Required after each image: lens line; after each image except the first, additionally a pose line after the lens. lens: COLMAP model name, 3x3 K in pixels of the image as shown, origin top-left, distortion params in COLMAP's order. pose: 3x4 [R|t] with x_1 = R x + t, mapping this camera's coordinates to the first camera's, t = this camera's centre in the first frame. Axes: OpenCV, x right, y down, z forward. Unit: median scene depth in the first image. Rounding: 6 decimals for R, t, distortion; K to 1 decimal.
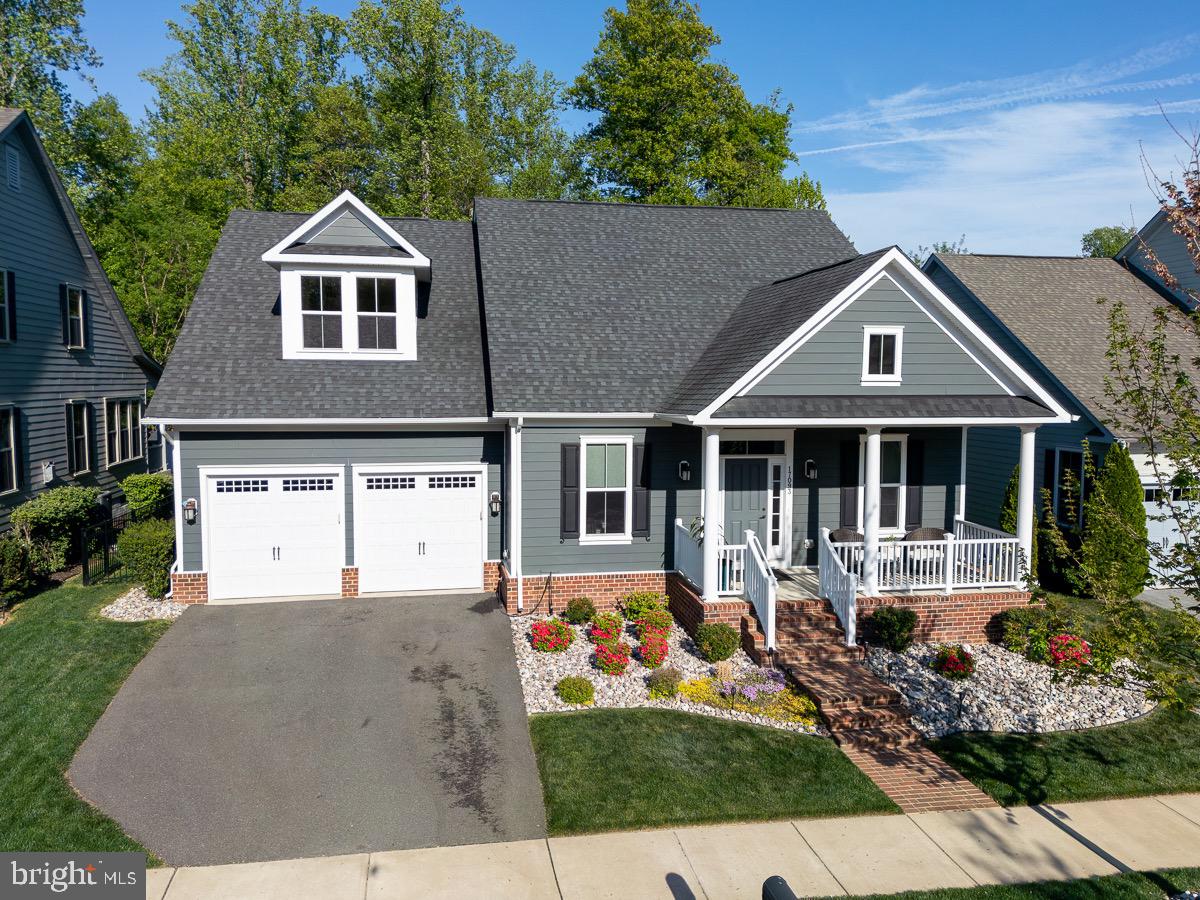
lens RADIAL K [[867.5, 0, 602.9], [0, 867.5, 447.8], [0, 0, 1]] dist [0.082773, -0.100640]
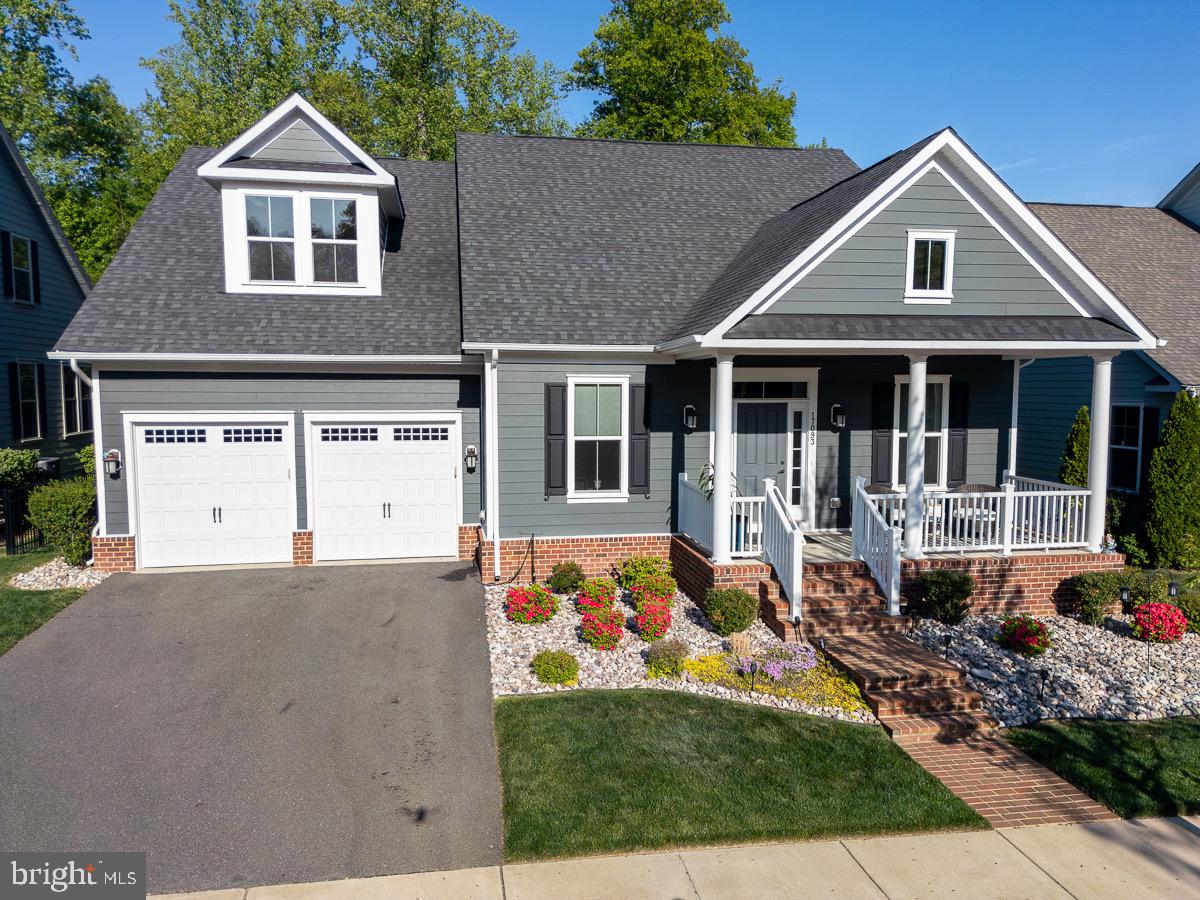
lens RADIAL K [[845.7, 0, 597.5], [0, 845.7, 452.8], [0, 0, 1]] dist [0.079358, -0.089347]
pose [[0.999914, -0.003781, -0.012580, 0.013580], [0.003859, 0.999974, 0.006163, 0.057685], [0.012556, -0.006211, 0.999902, 0.167852]]
